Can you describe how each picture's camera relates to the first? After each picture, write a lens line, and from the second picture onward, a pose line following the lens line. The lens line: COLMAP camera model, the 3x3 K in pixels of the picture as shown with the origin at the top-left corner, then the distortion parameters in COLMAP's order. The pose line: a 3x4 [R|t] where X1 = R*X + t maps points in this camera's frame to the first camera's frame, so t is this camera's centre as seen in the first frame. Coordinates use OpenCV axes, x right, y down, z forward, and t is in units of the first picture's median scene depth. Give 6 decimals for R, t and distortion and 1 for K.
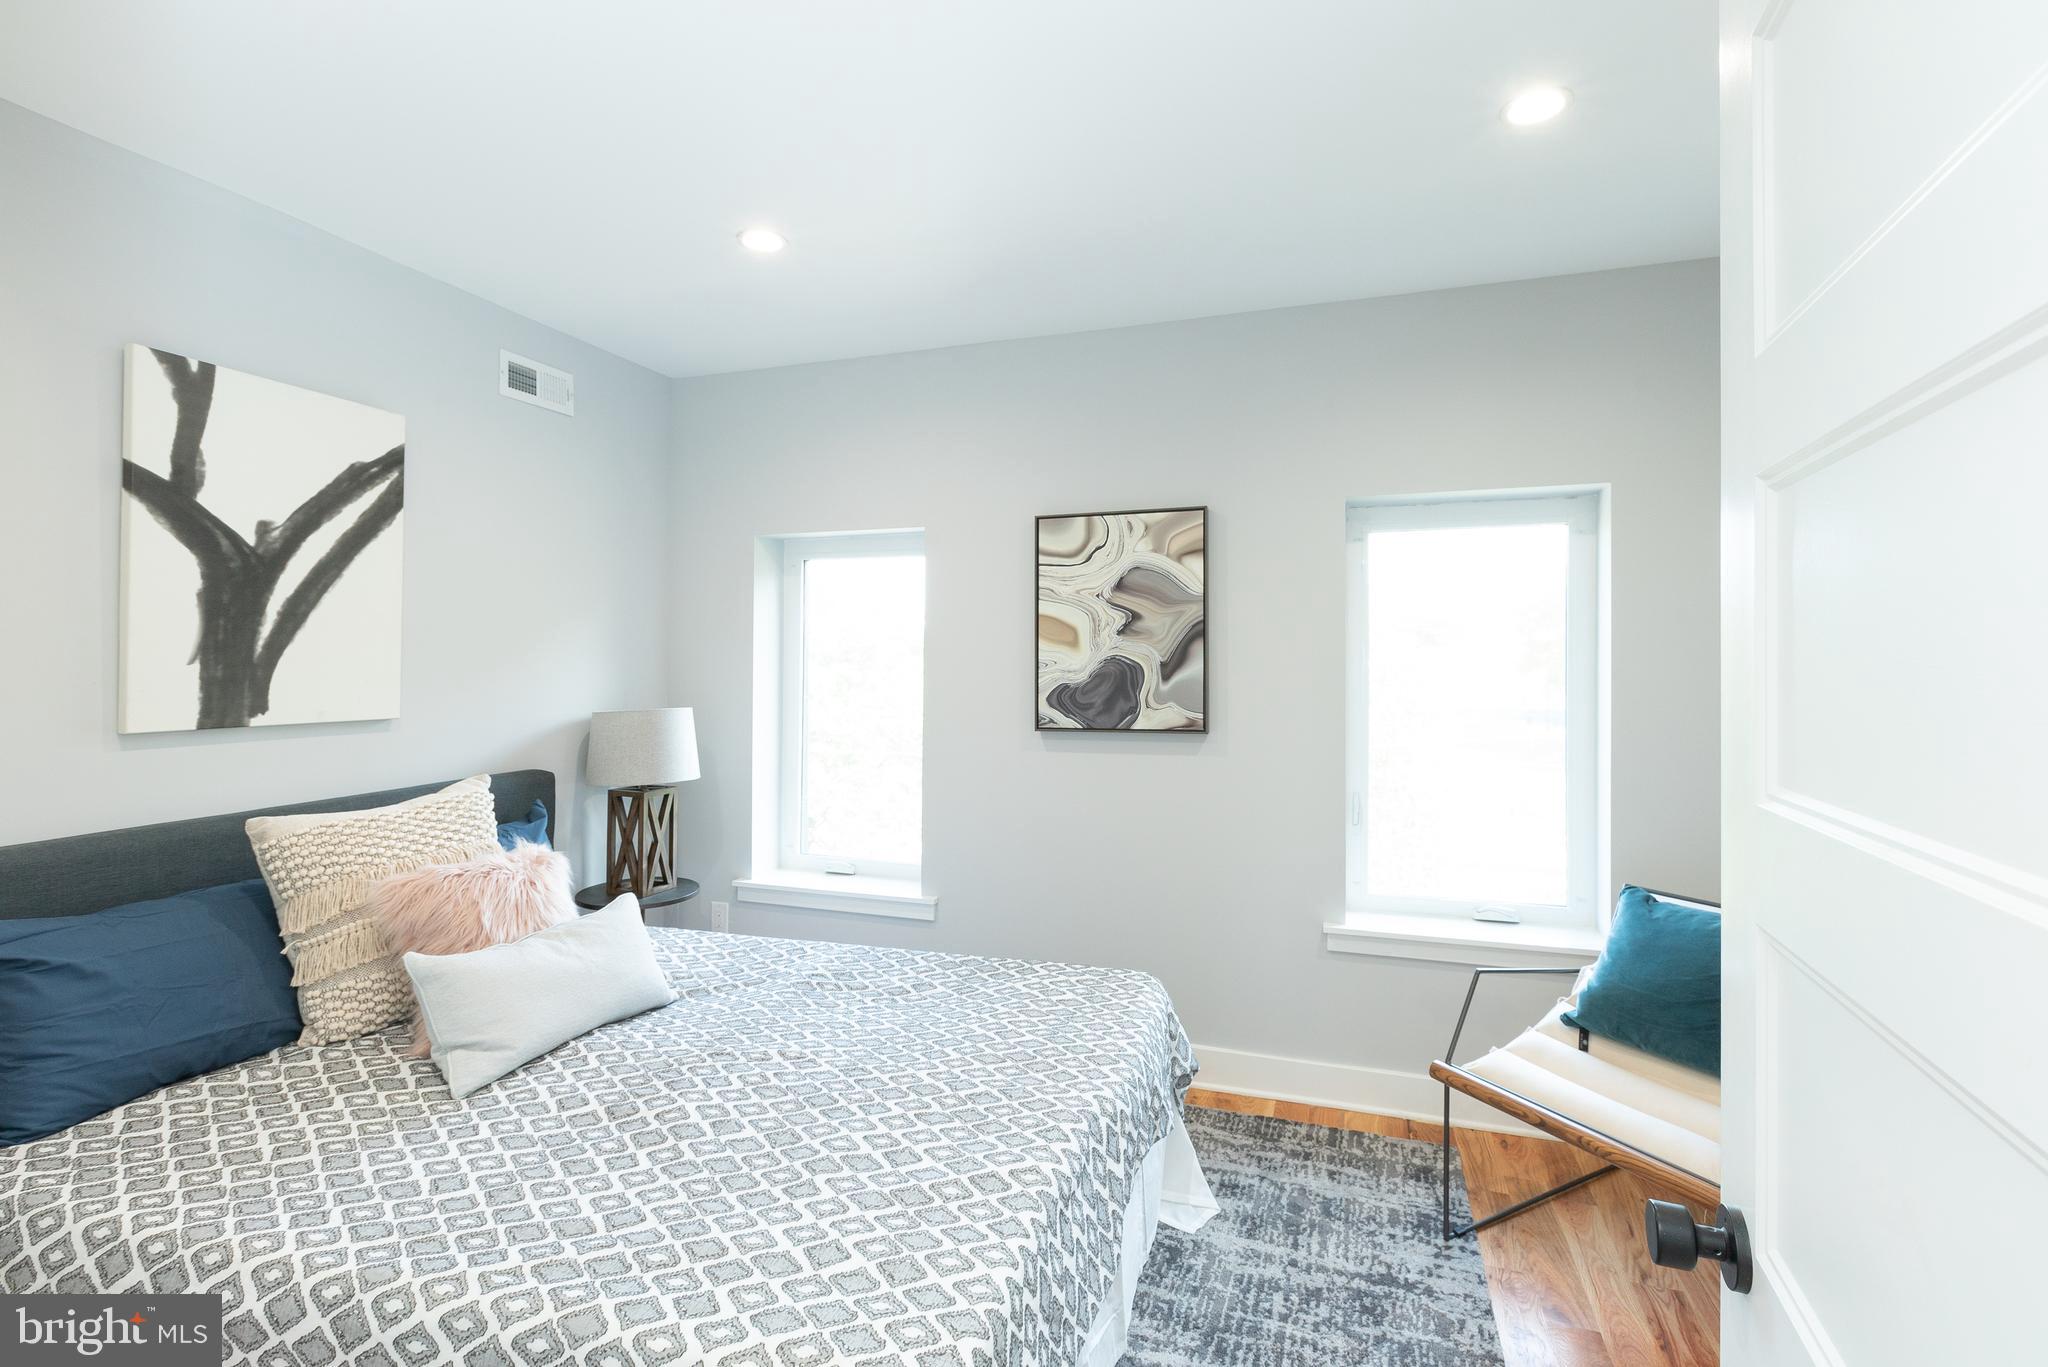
lens RADIAL K [[926.9, 0, 1023.6], [0, 926.9, 669.2], [0, 0, 1]] dist [-0.004288, -0.000570]
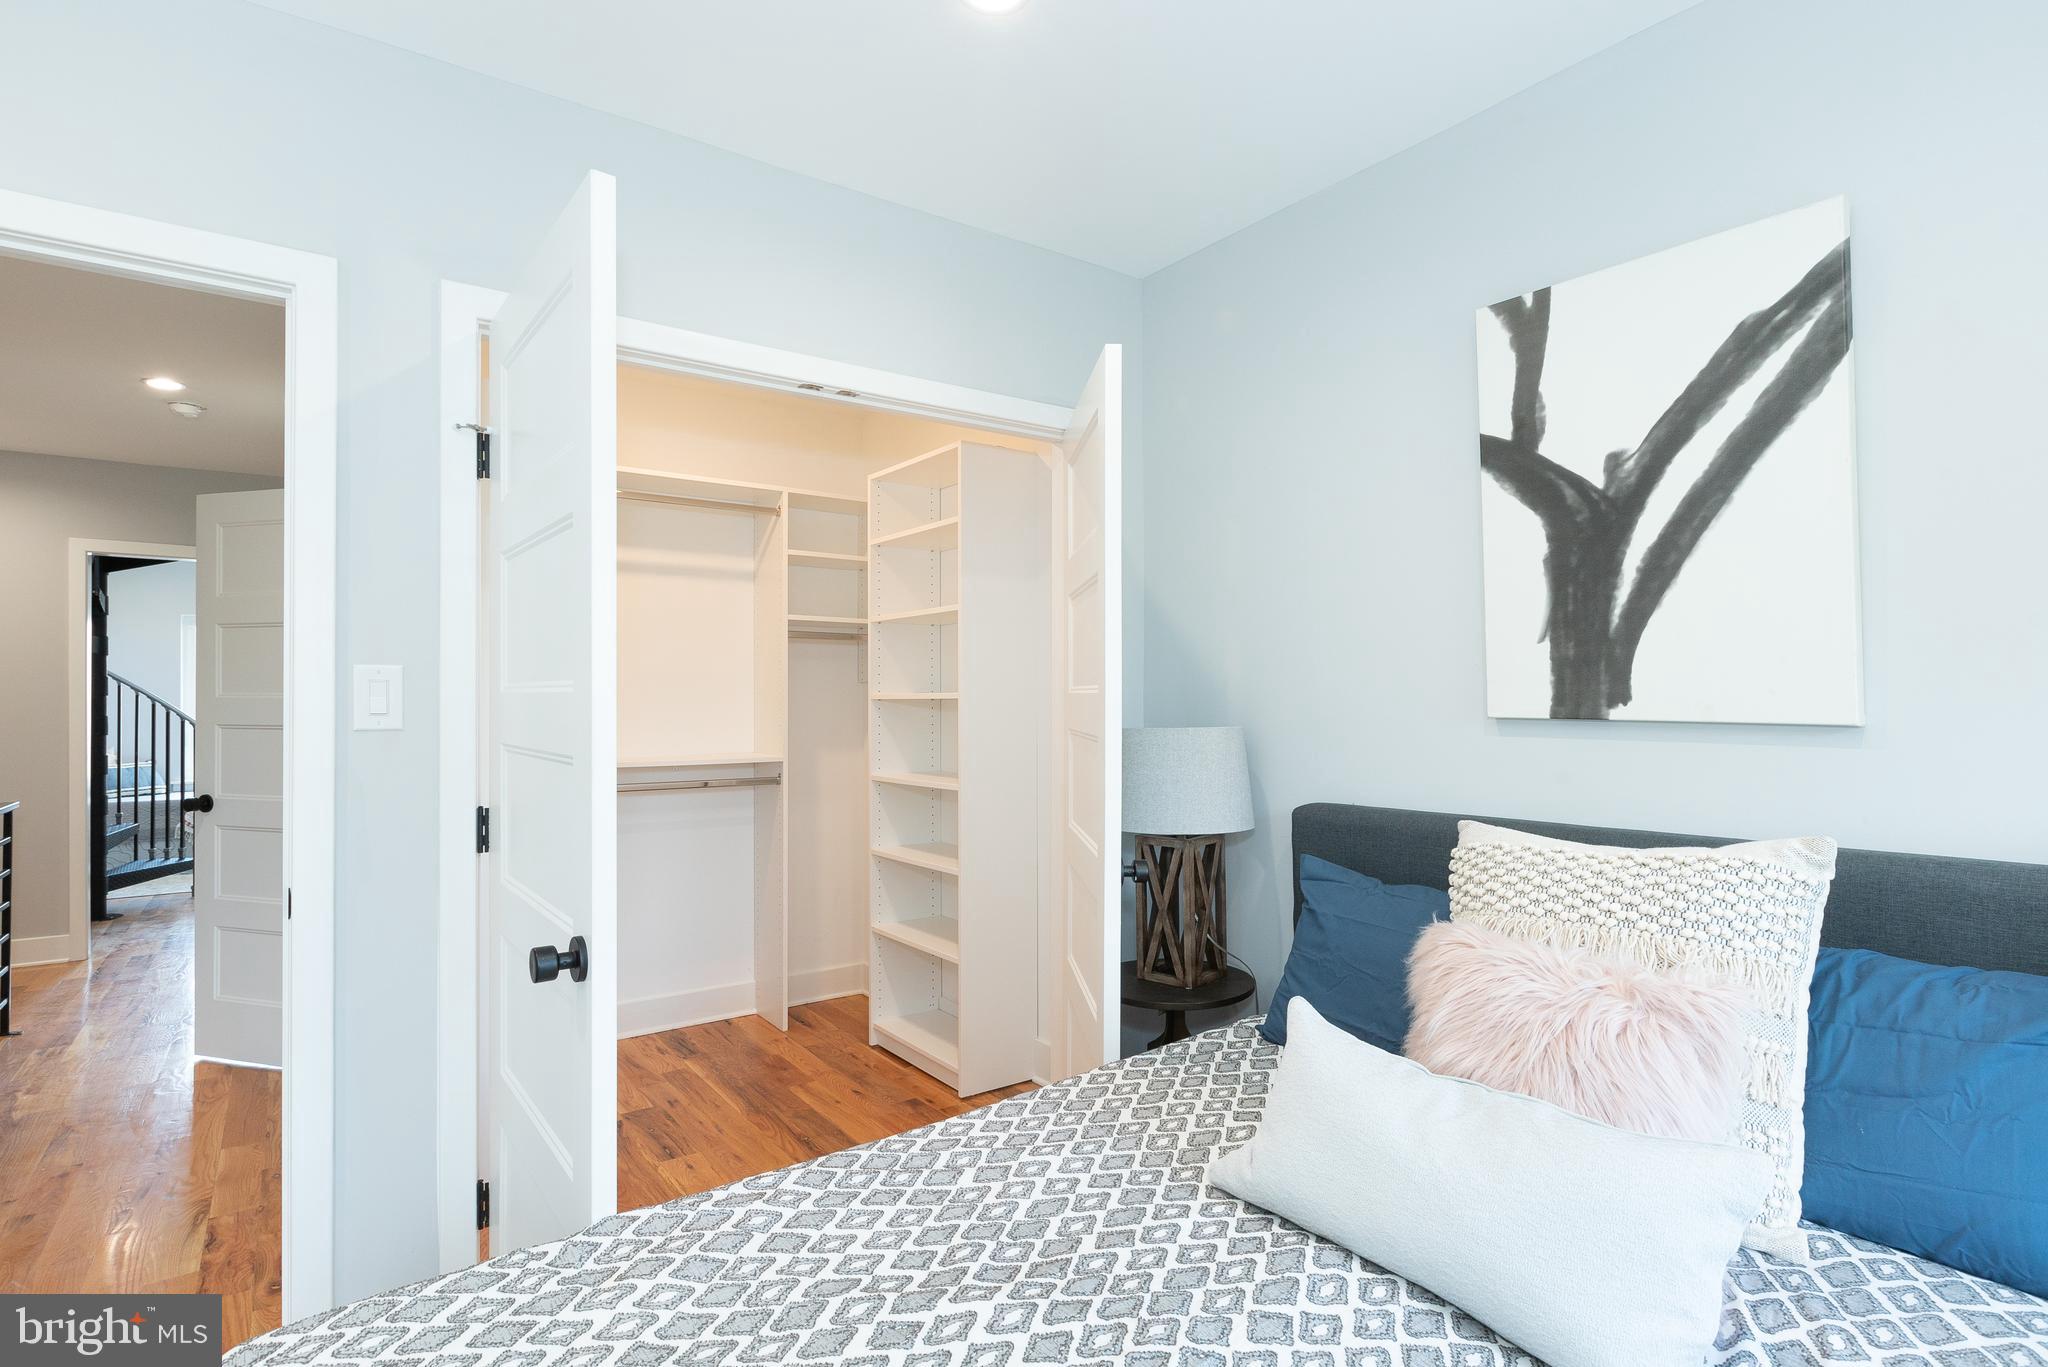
lens RADIAL K [[1060.1, 0, 1024.3], [0, 1060.1, 676.8], [0, 0, 1]] dist [0.028791, 0.000503]
pose [[-0.555057, -0.020591, -0.831557, 0.207416], [-0.007168, 0.999775, -0.019972, 0.052458], [0.831781, -0.005125, -0.555080, 1.206015]]
